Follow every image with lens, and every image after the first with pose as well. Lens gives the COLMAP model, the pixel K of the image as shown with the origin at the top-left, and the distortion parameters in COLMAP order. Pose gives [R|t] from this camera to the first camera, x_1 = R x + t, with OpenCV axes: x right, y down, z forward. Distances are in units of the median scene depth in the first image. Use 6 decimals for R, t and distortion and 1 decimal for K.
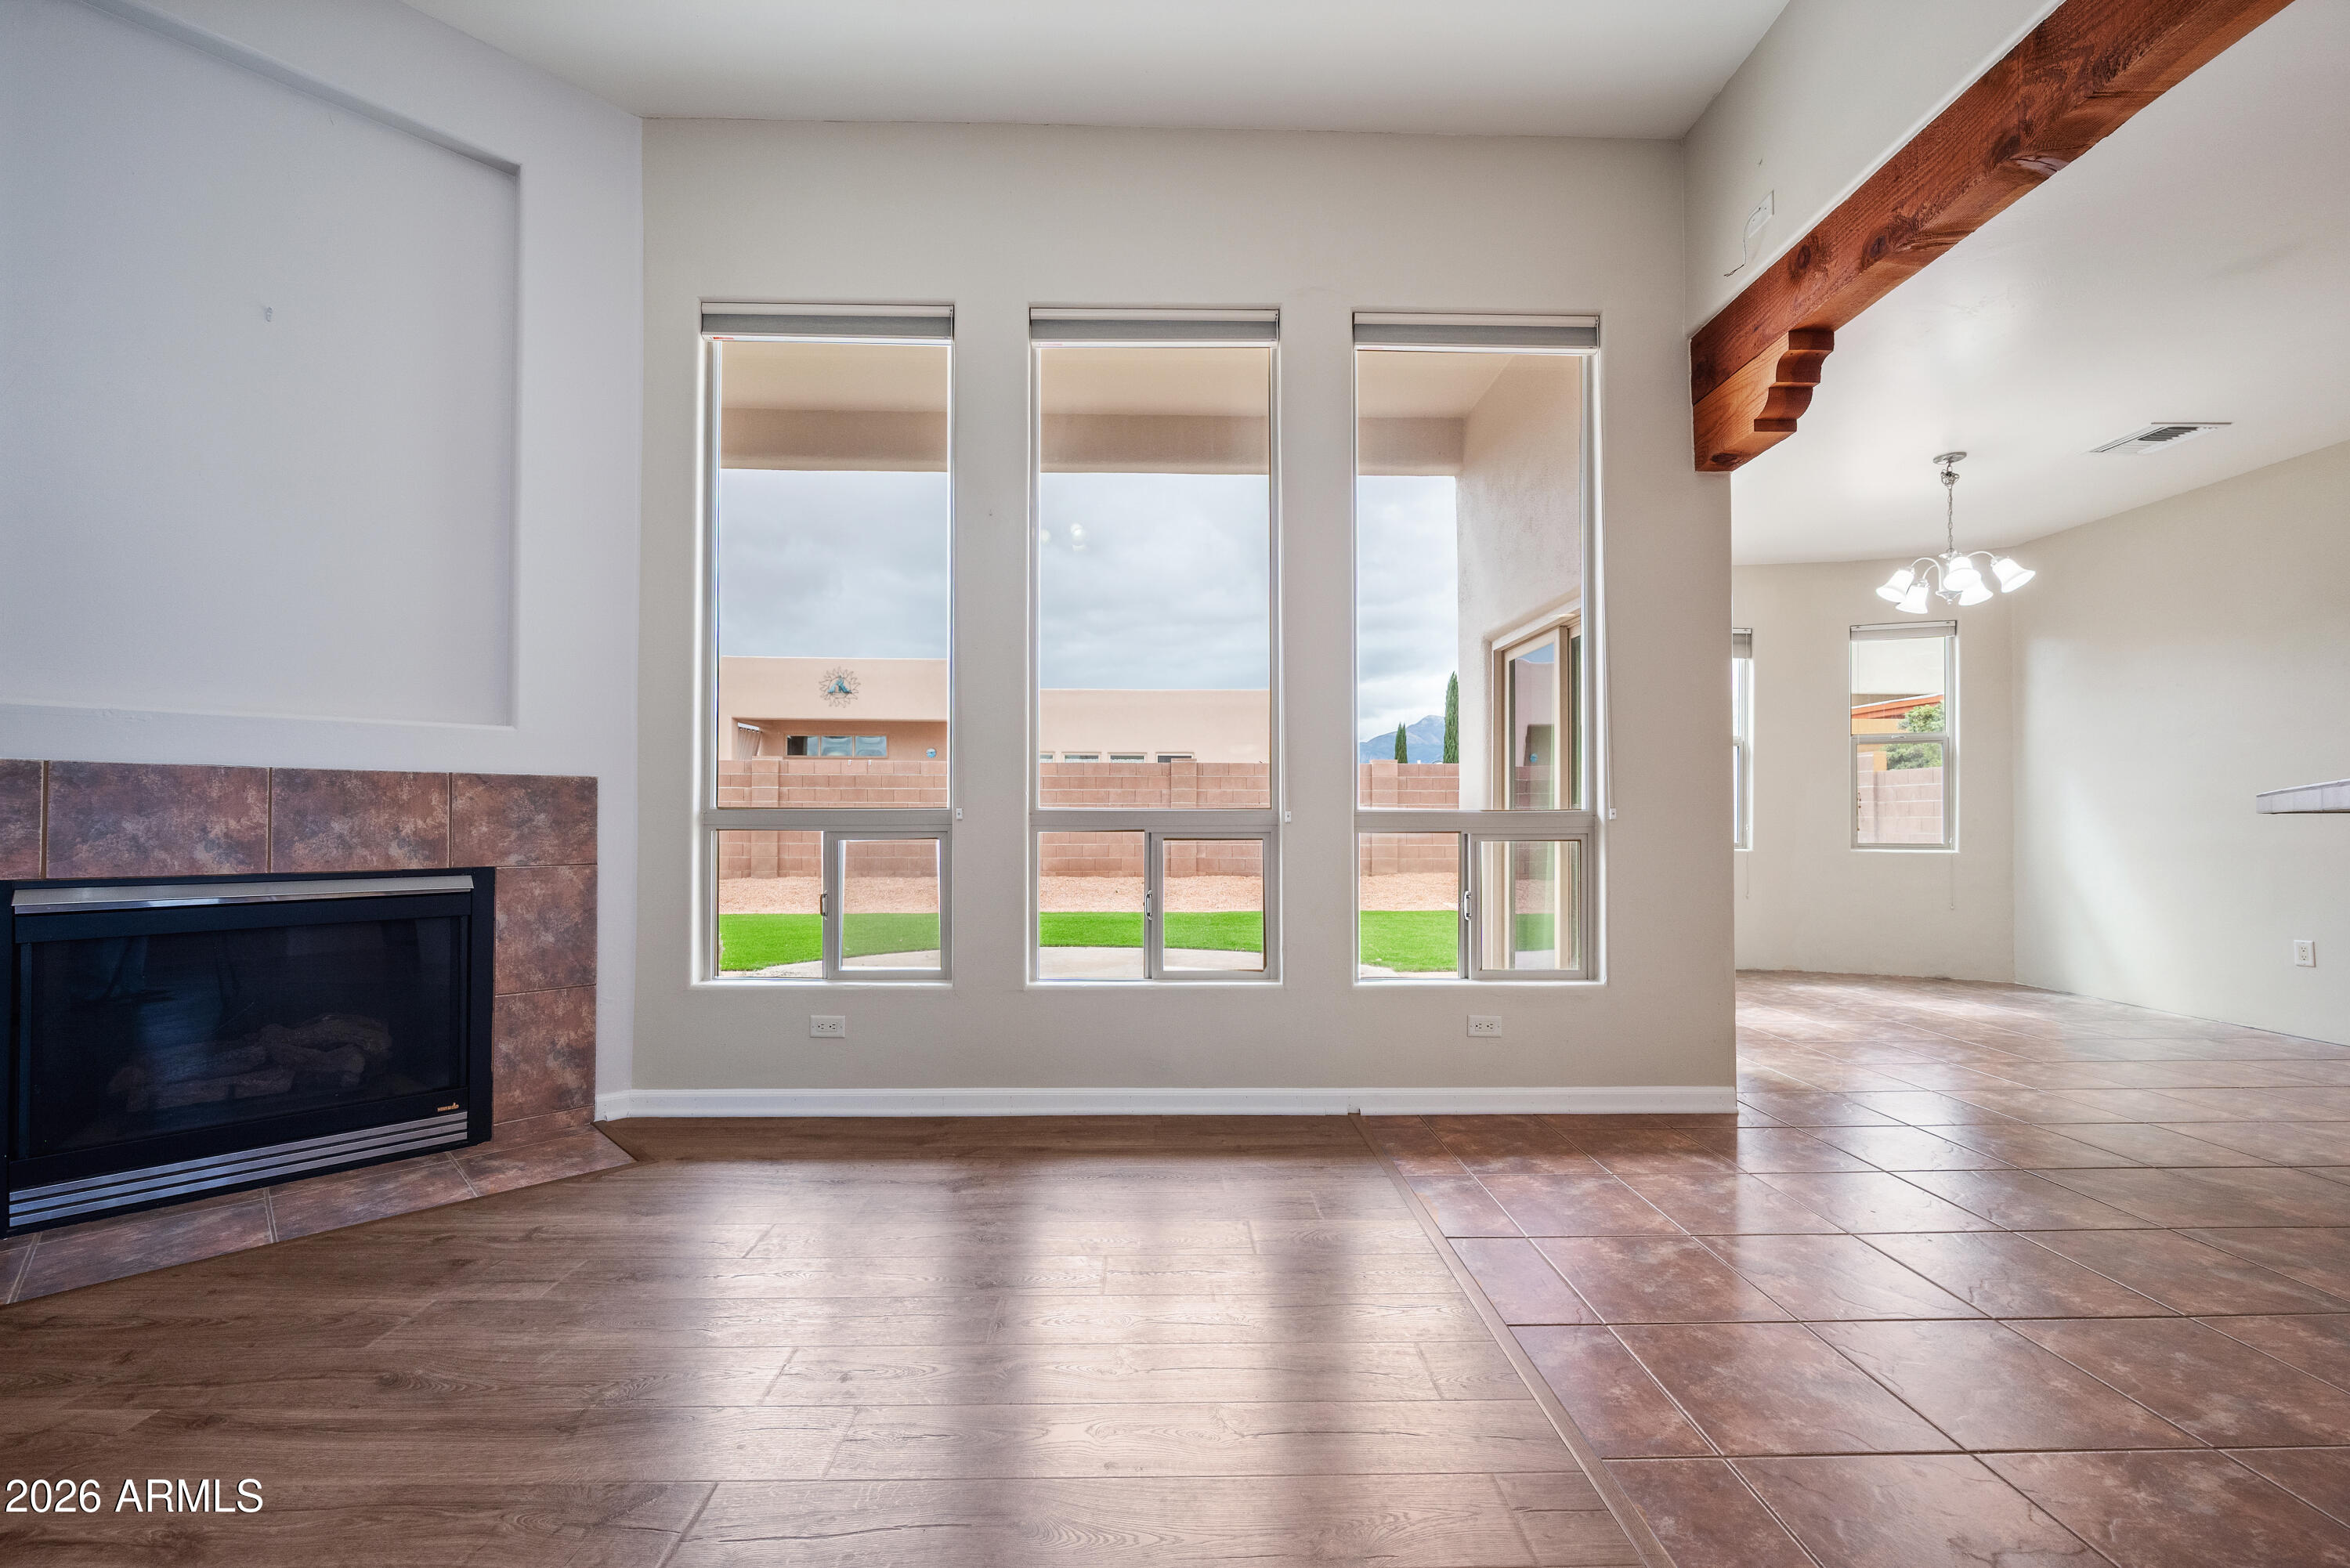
lens RADIAL K [[953.6, 0, 1176.0], [0, 953.6, 811.7], [0, 0, 1]] dist [-0.005441, 0.000115]
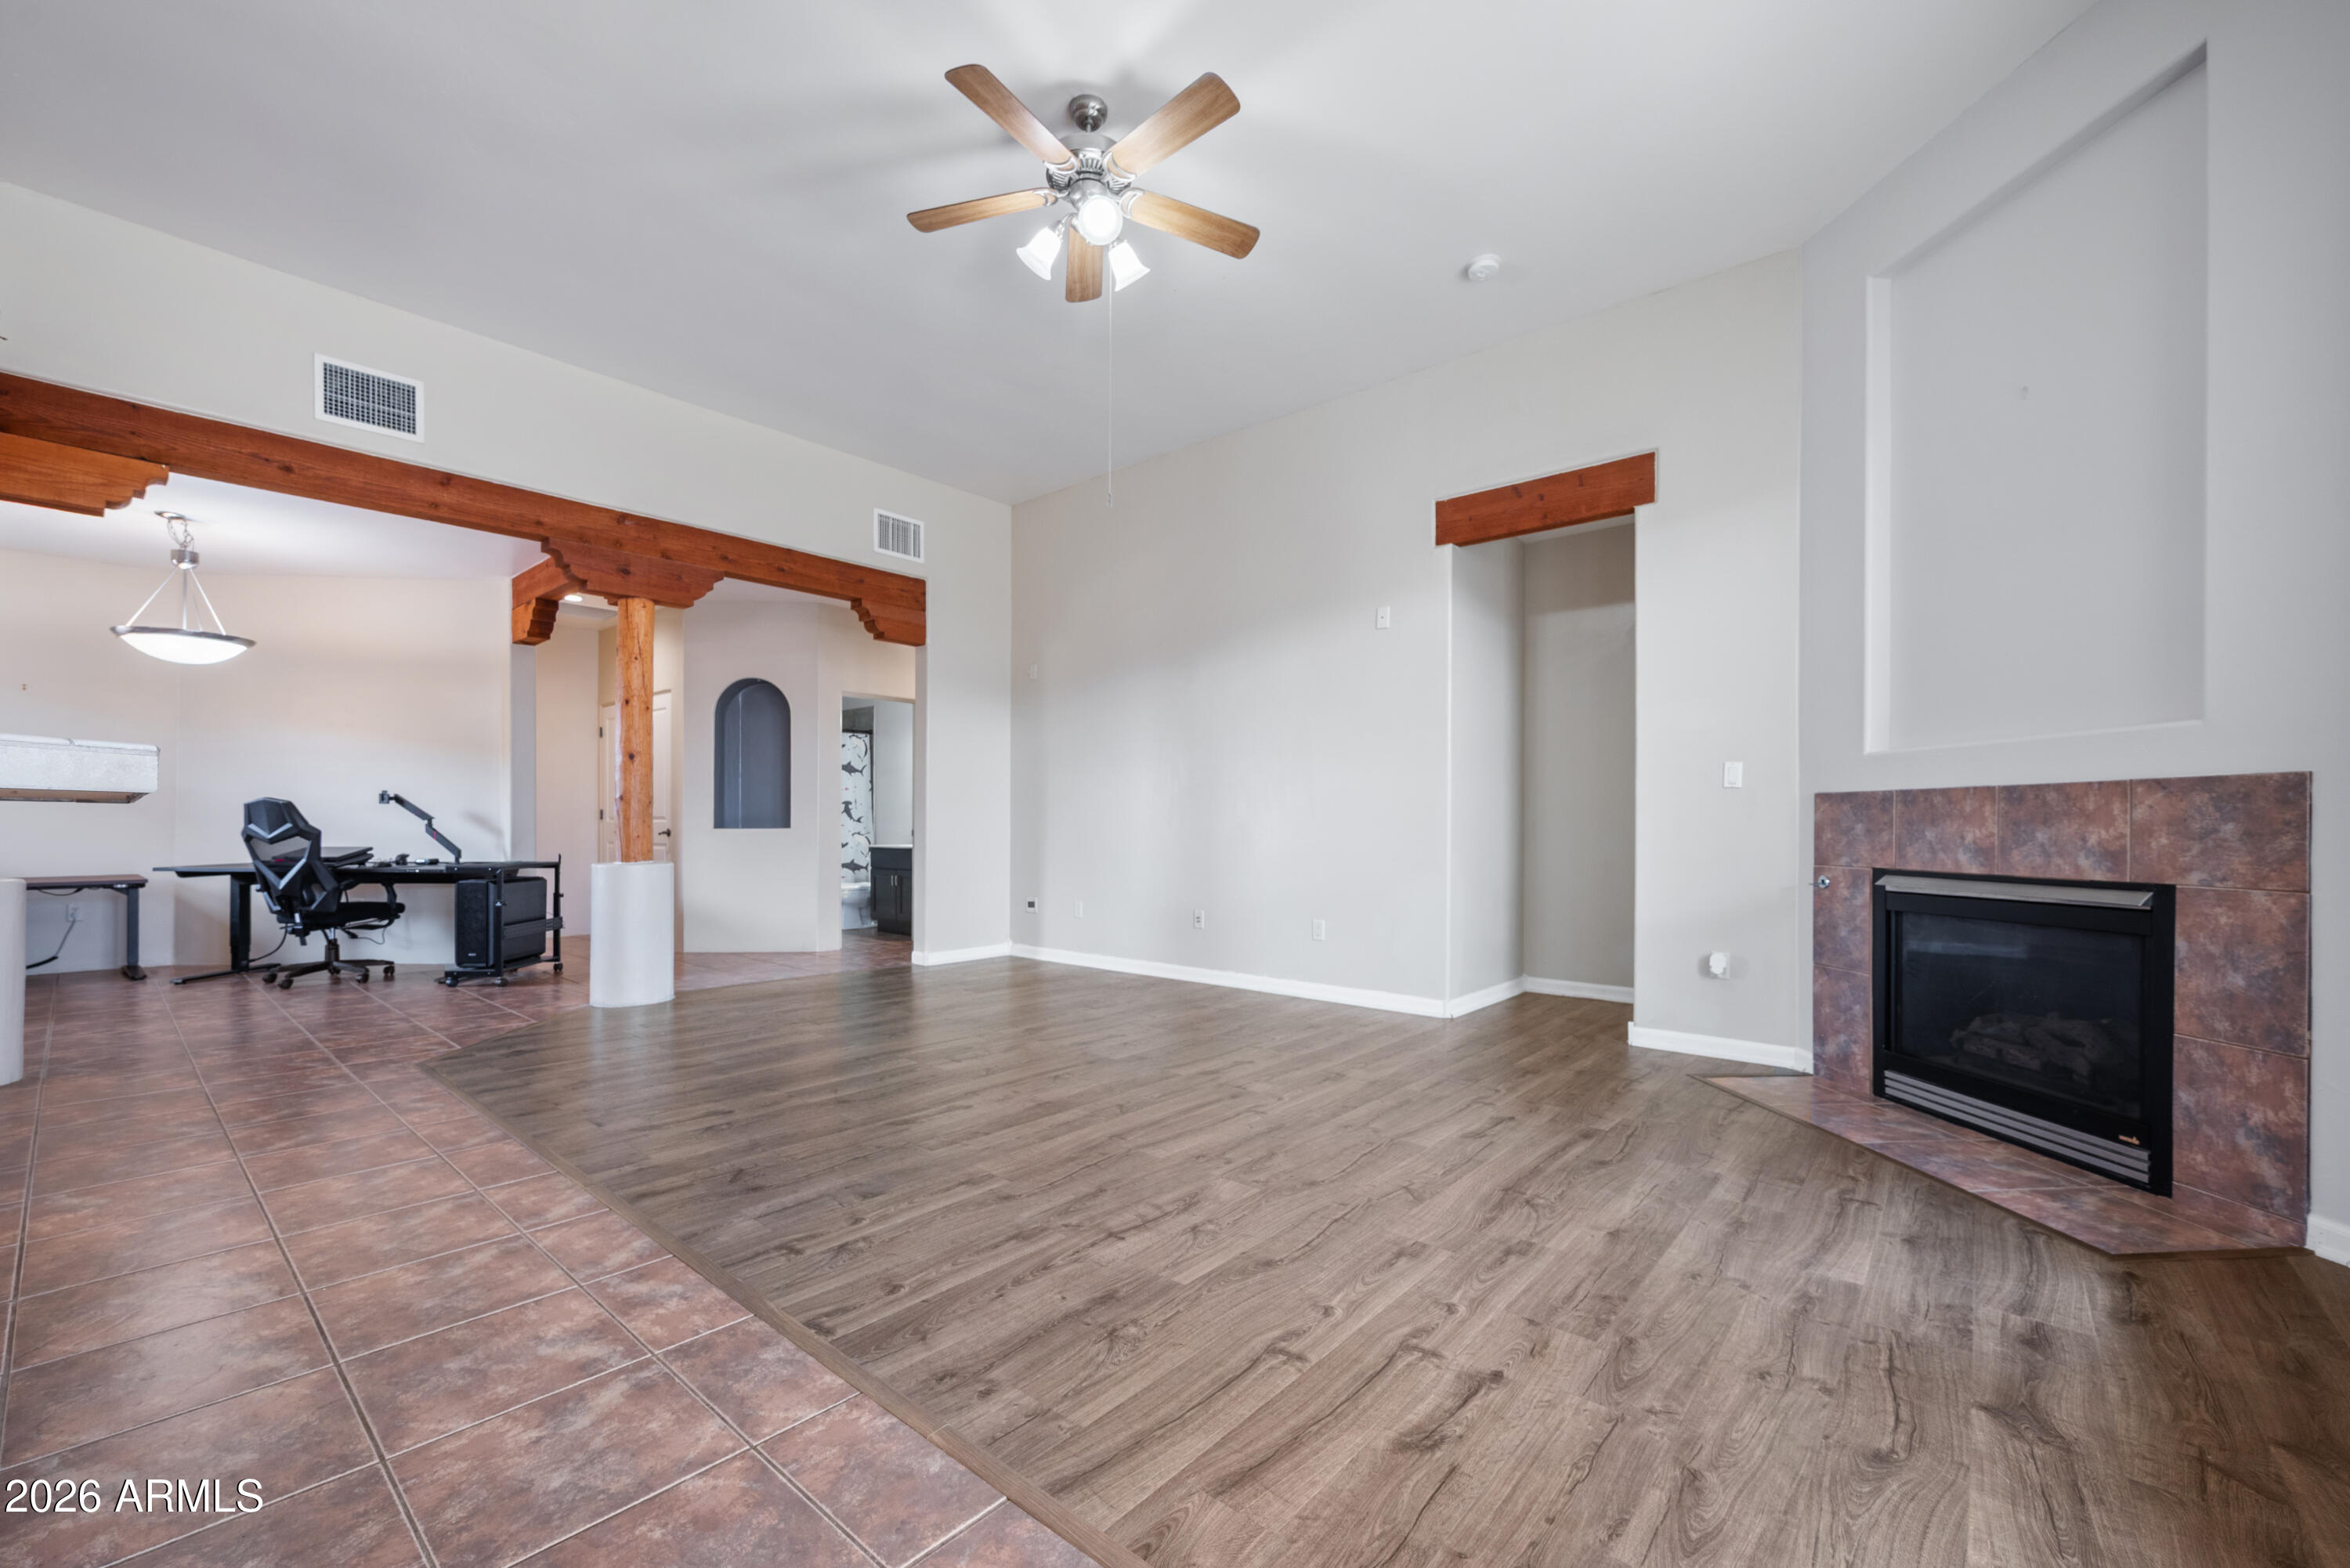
lens RADIAL K [[945.1, 0, 1173.3], [0, 945.1, 822.9], [0, 0, 1]] dist [-0.006065, -0.000465]
pose [[-0.669655, -0.007488, -0.742634, 0.519680], [-0.000507, 0.999954, -0.009626, 0.010207], [0.742672, -0.006070, -0.669628, 0.878393]]
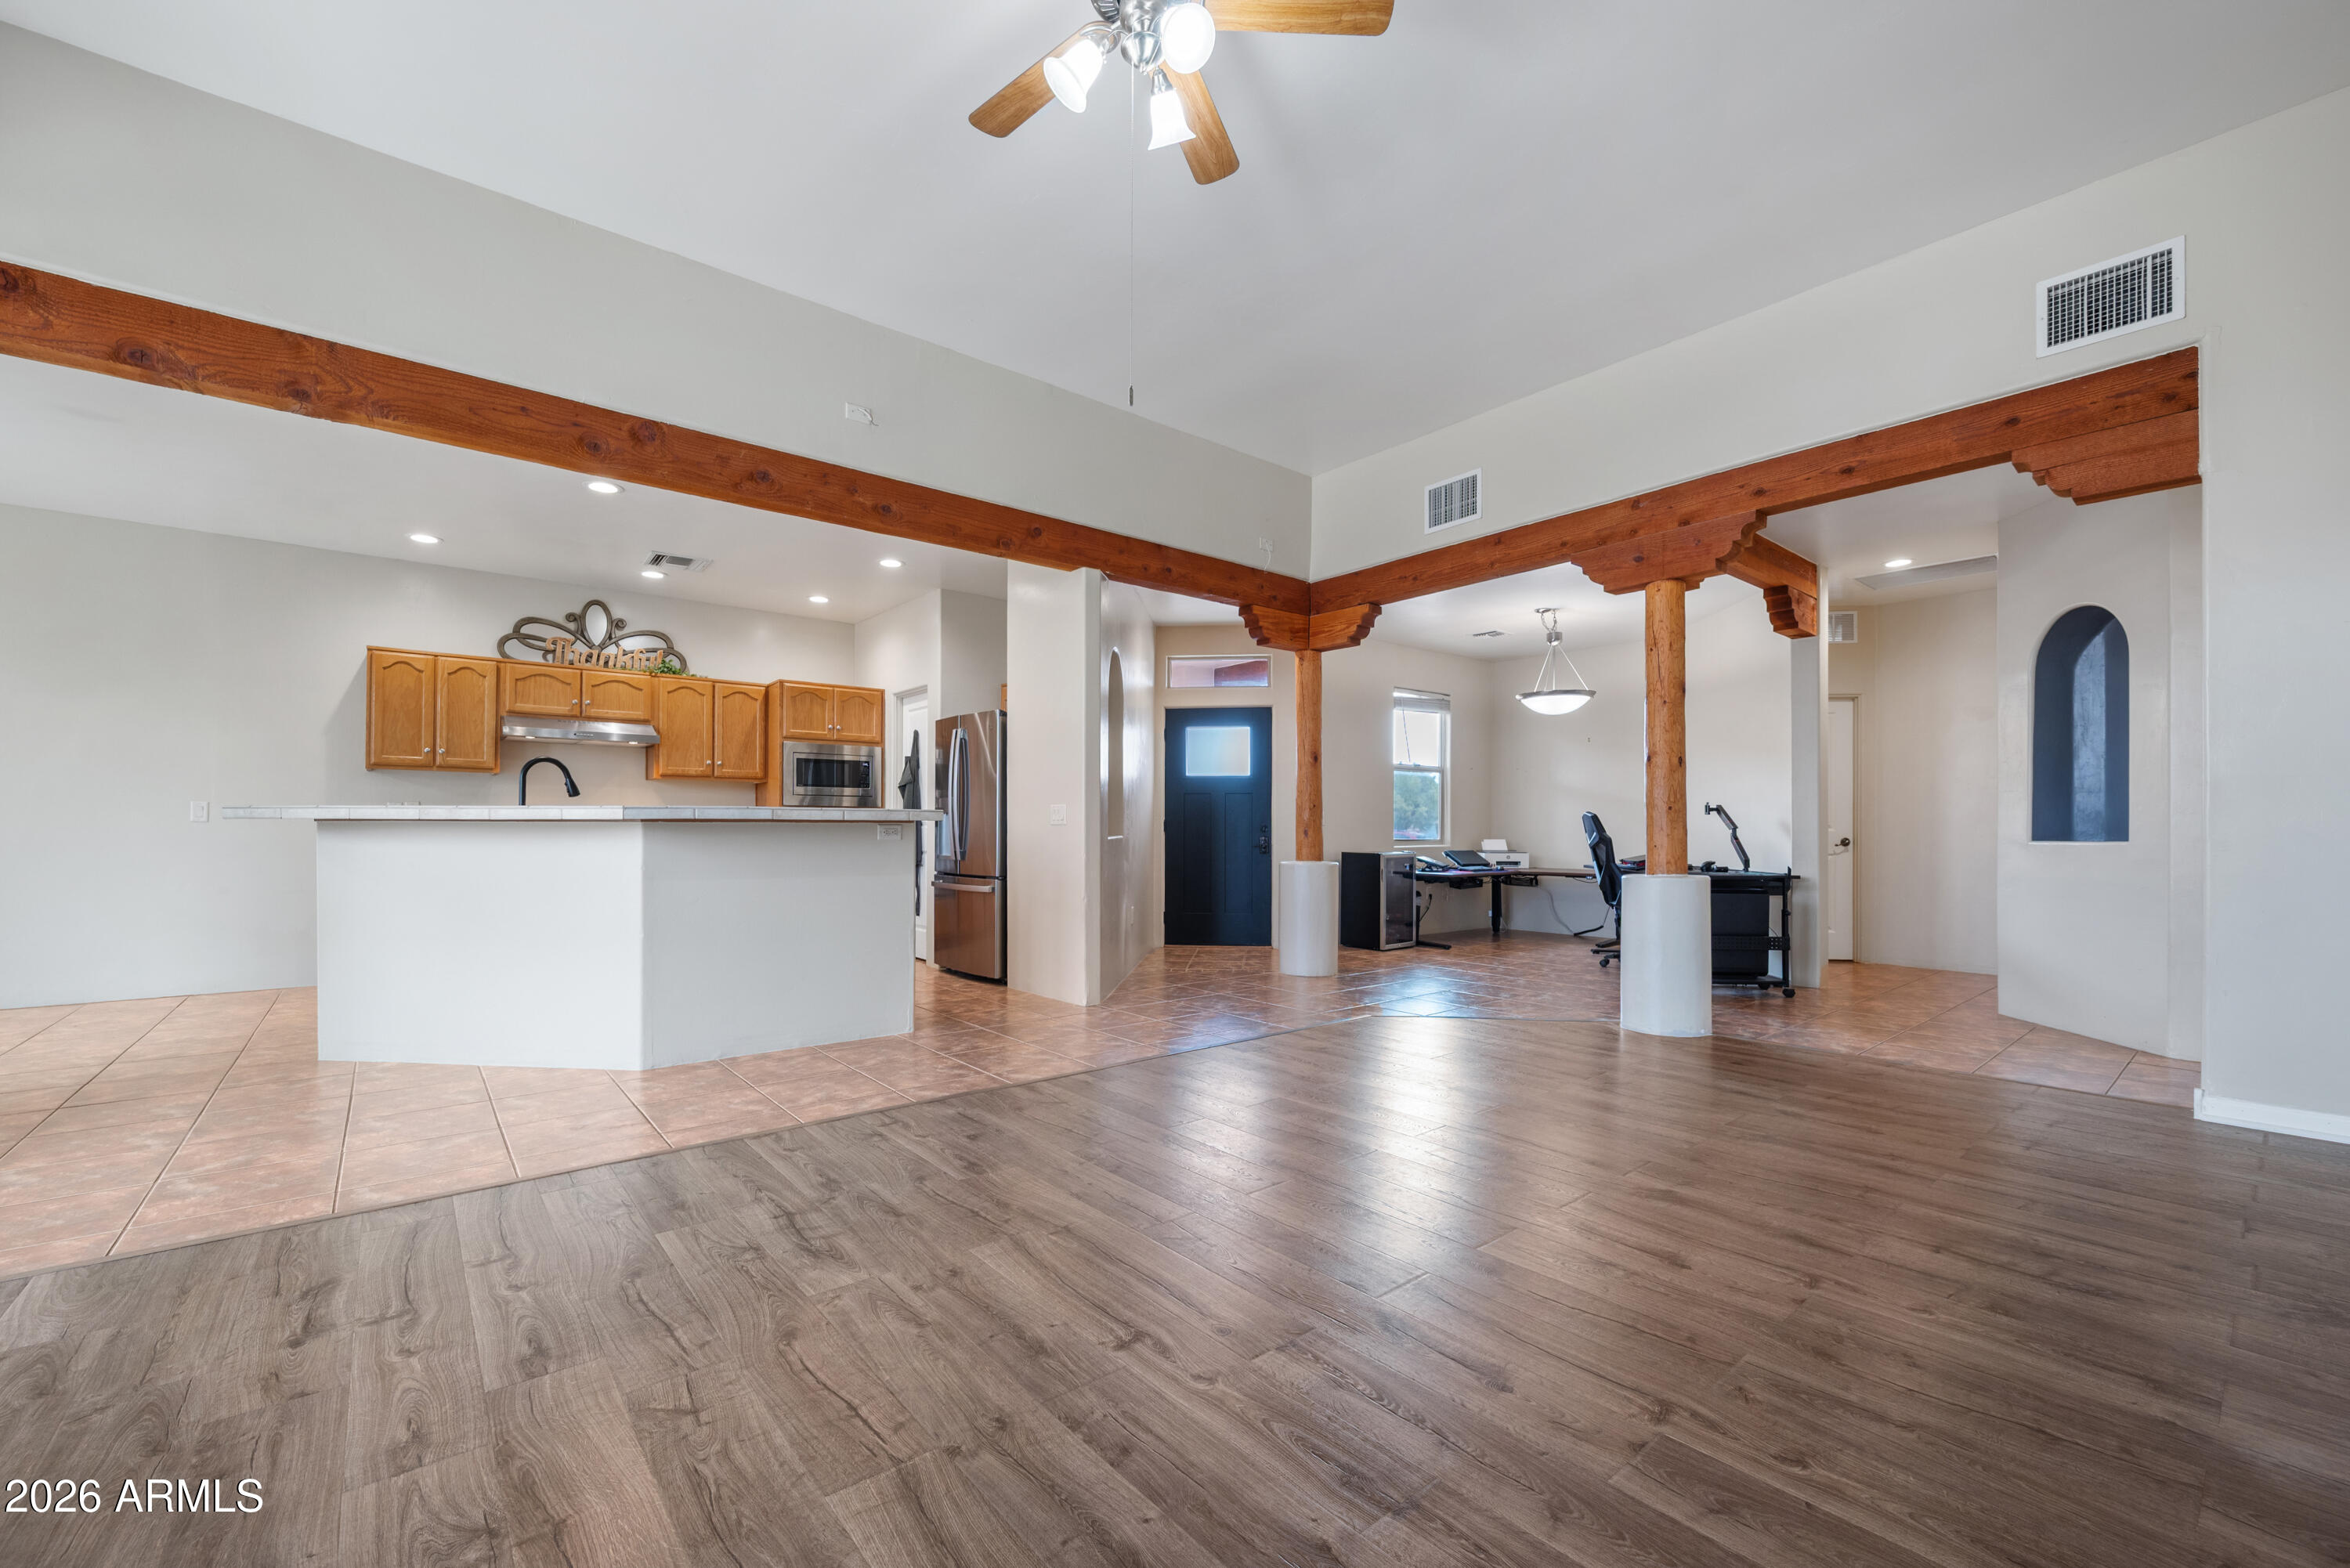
lens RADIAL K [[953.6, 0, 1176.0], [0, 953.6, 811.7], [0, 0, 1]] dist [-0.005441, 0.000115]
pose [[-0.618594, 0.009247, 0.785656, -0.865223], [-0.011656, 0.999713, -0.020944, 0.004341], [-0.785624, -0.022114, -0.618308, 0.580200]]
